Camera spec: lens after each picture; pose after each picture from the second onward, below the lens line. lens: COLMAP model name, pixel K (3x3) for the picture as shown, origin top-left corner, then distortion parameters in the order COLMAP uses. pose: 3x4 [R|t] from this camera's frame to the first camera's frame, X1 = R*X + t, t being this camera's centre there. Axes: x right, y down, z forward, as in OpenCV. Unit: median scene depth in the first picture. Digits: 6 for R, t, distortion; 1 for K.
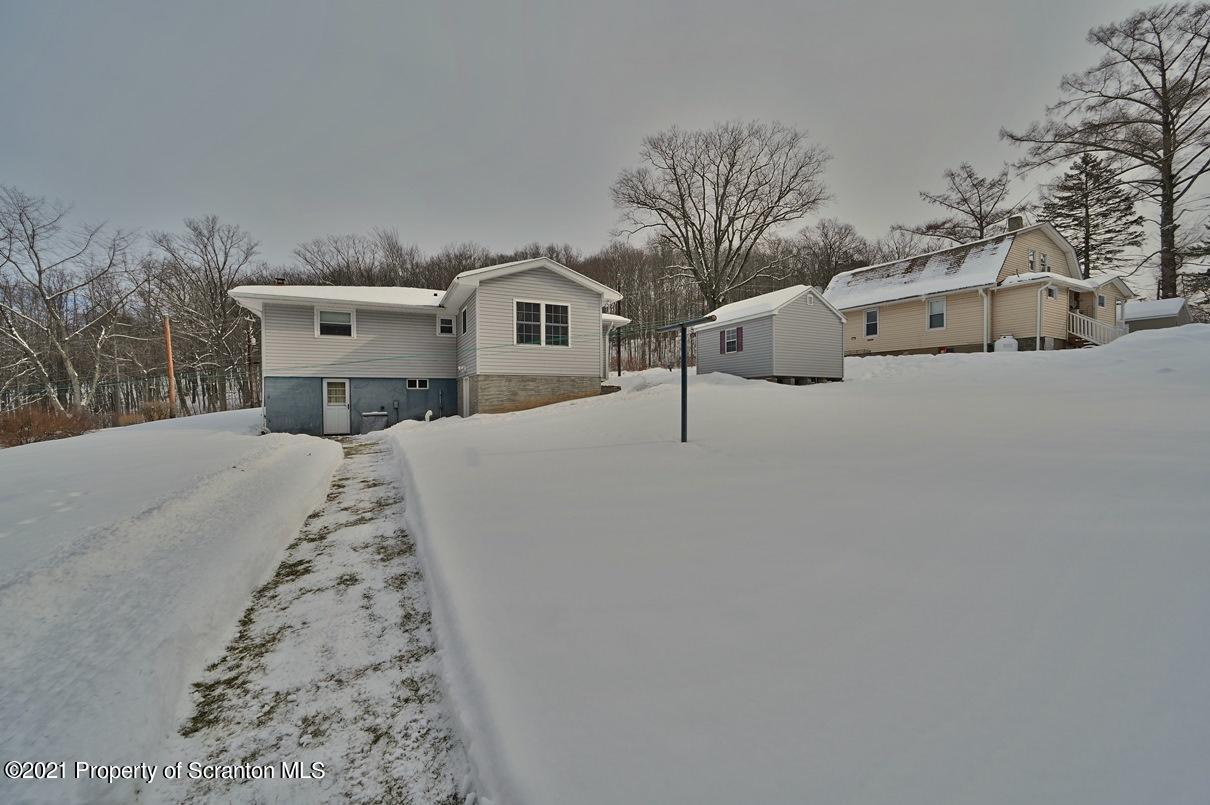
lens RADIAL K [[477.2, 0, 616.4], [0, 477.2, 405.3], [0, 0, 1]] dist [-0.003140, 0.000460]
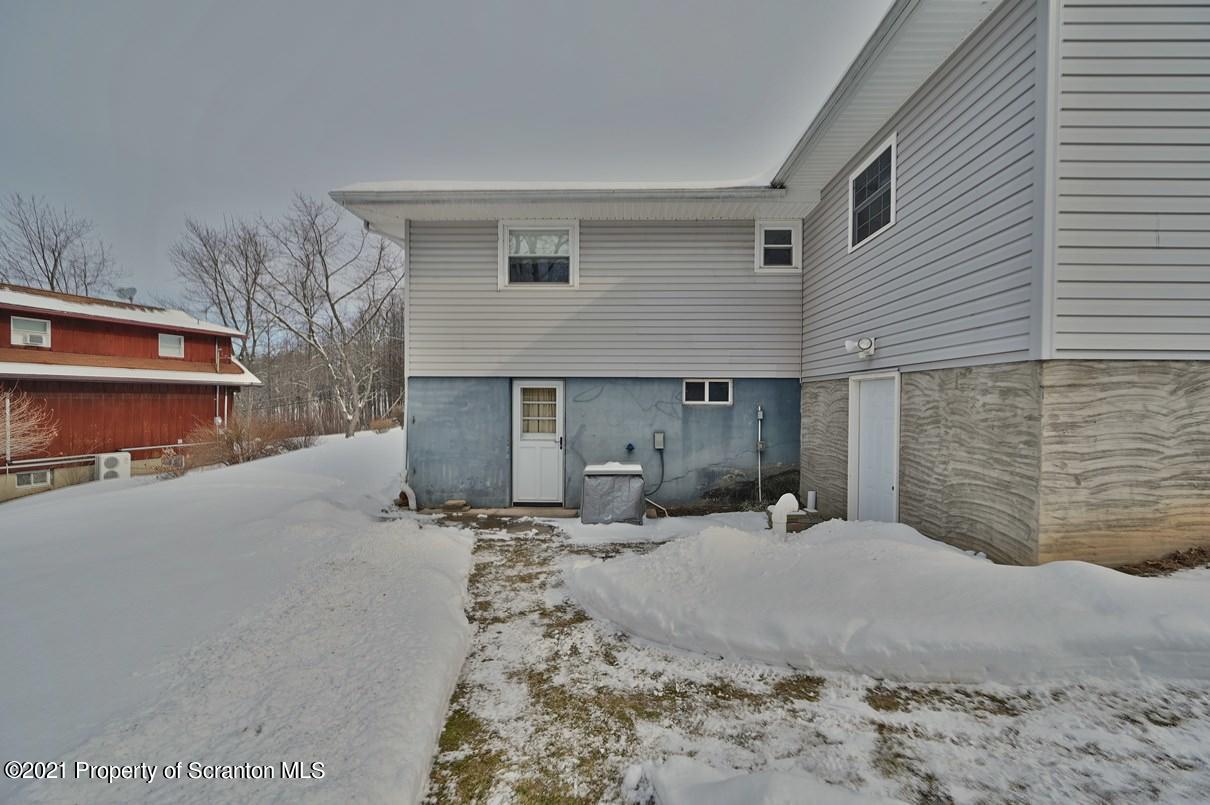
lens RADIAL K [[477.2, 0, 609.4], [0, 477.2, 404.7], [0, 0, 1]] dist [-0.003140, 0.000460]
pose [[0.884991, 0.019360, -0.465206, -0.323045], [-0.019353, 0.999801, 0.004792, -0.037133], [0.465206, 0.004762, 0.885190, 0.640972]]
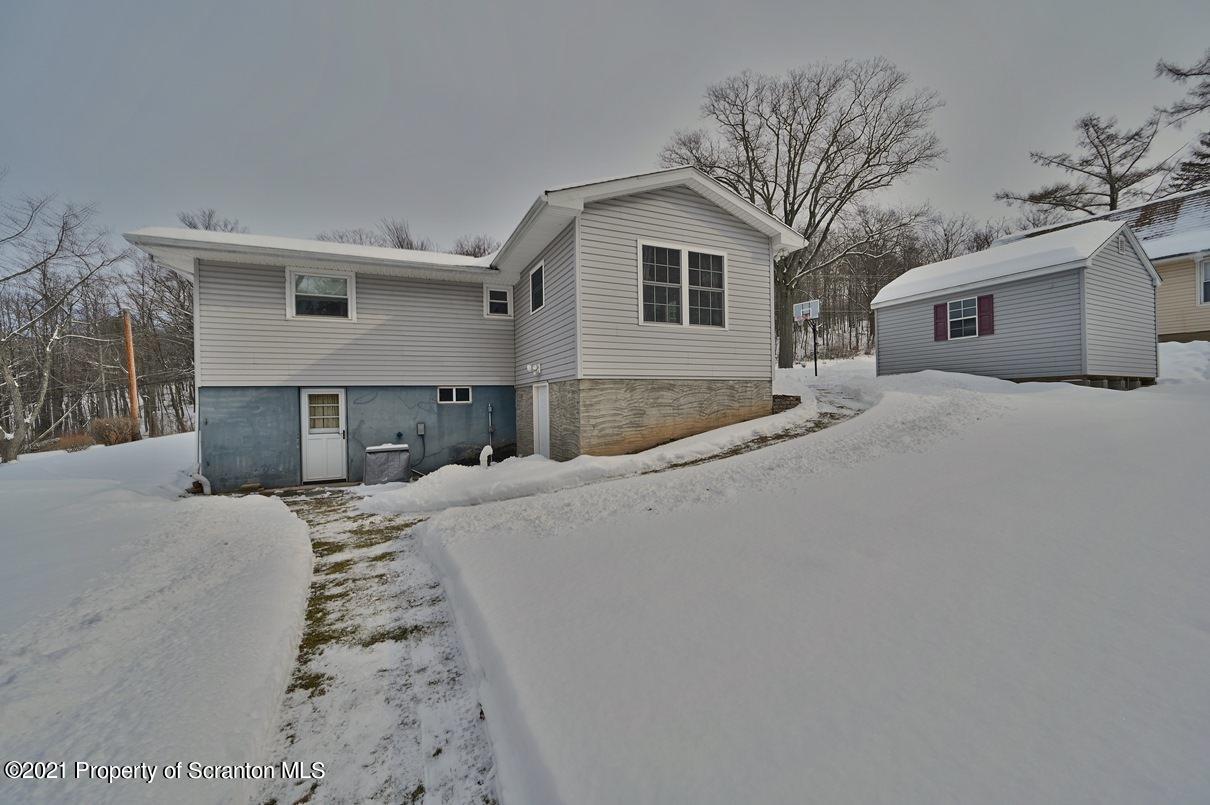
lens RADIAL K [[477.2, 0, 607.0], [0, 477.2, 401.5], [0, 0, 1]] dist [-0.003140, 0.000460]
pose [[0.999540, -0.010284, -0.028529, -0.217349], [0.009906, 0.999862, -0.013360, -0.028464], [0.028663, 0.013071, 0.999504, 0.416907]]
